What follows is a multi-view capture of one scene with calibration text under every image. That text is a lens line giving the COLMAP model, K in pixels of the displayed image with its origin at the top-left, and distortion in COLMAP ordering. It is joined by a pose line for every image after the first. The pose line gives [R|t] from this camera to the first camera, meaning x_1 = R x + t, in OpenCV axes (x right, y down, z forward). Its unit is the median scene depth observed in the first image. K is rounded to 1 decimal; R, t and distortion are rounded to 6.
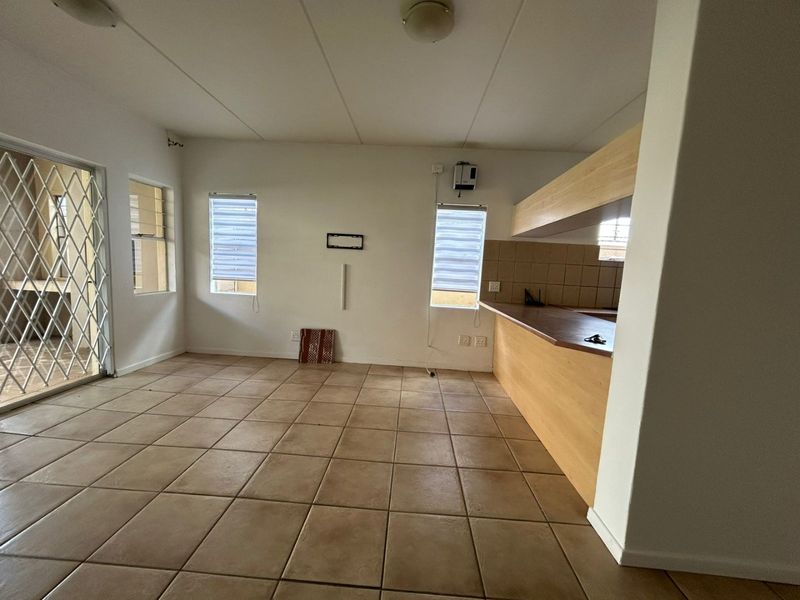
lens RADIAL K [[324.4, 0, 400.0], [0, 324.4, 300.0], [0, 0, 1]] dist [0.001595, 0.000040]
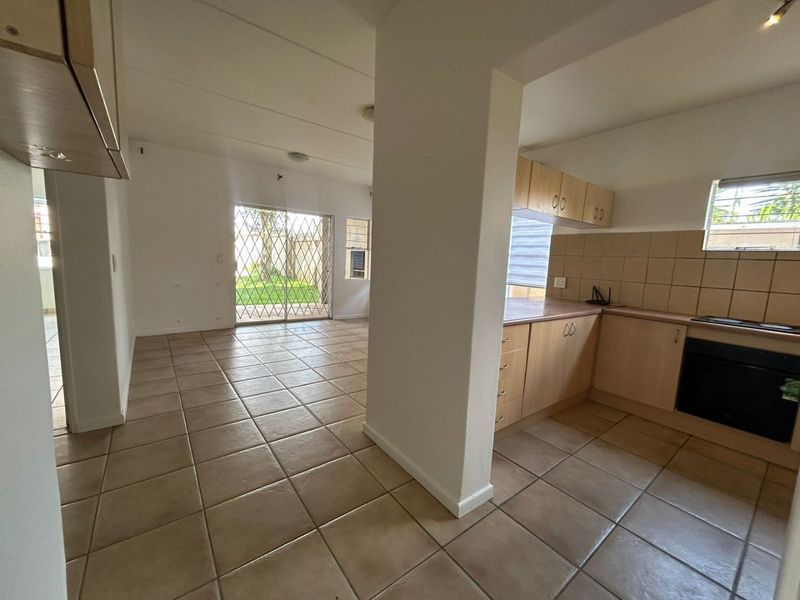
lens RADIAL K [[326.5, 0, 400.0], [0, 326.5, 300.0], [0, 0, 1]] dist [0.007203, 0.000053]
pose [[0.642743, 0.072329, -0.762660, 0.726735], [-0.096626, 0.995236, 0.012953, 0.043359], [0.759964, 0.065367, 0.646670, 0.014875]]
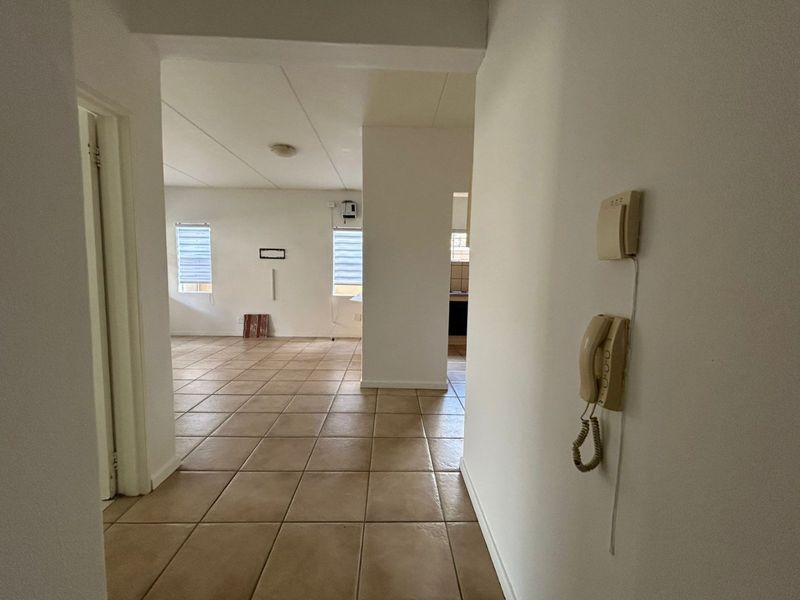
lens RADIAL K [[324.4, 0, 400.0], [0, 324.4, 300.0], [0, 0, 1]] dist [0.001595, 0.000040]
pose [[0.996778, -0.039860, 0.069604, 0.300119], [0.041387, 0.998930, -0.020632, 0.084887], [-0.068707, 0.023447, 0.997361, -0.514211]]
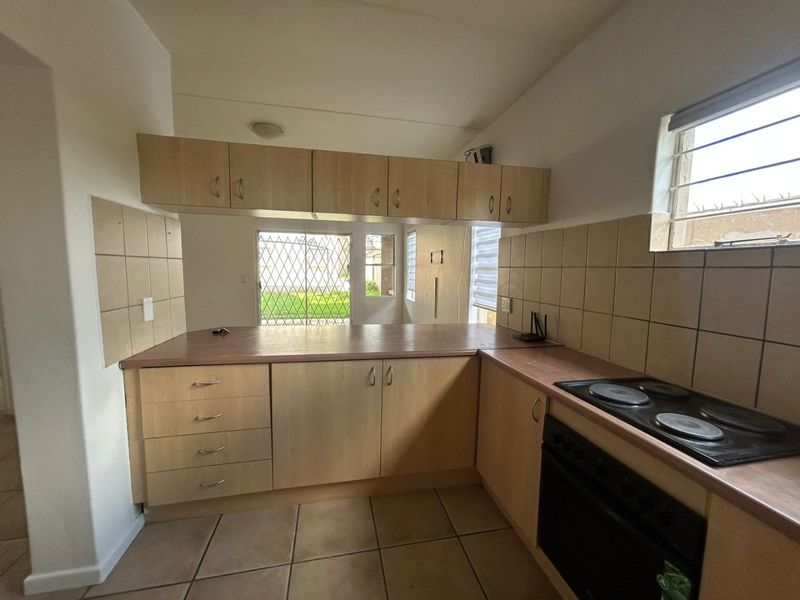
lens RADIAL K [[324.4, 0, 400.0], [0, 324.4, 300.0], [0, 0, 1]] dist [0.001595, 0.000040]
pose [[0.248433, 0.044158, -0.967642, 0.889168], [-0.110033, 0.993781, 0.017101, -0.038994], [0.962379, 0.102224, 0.251747, 0.611716]]
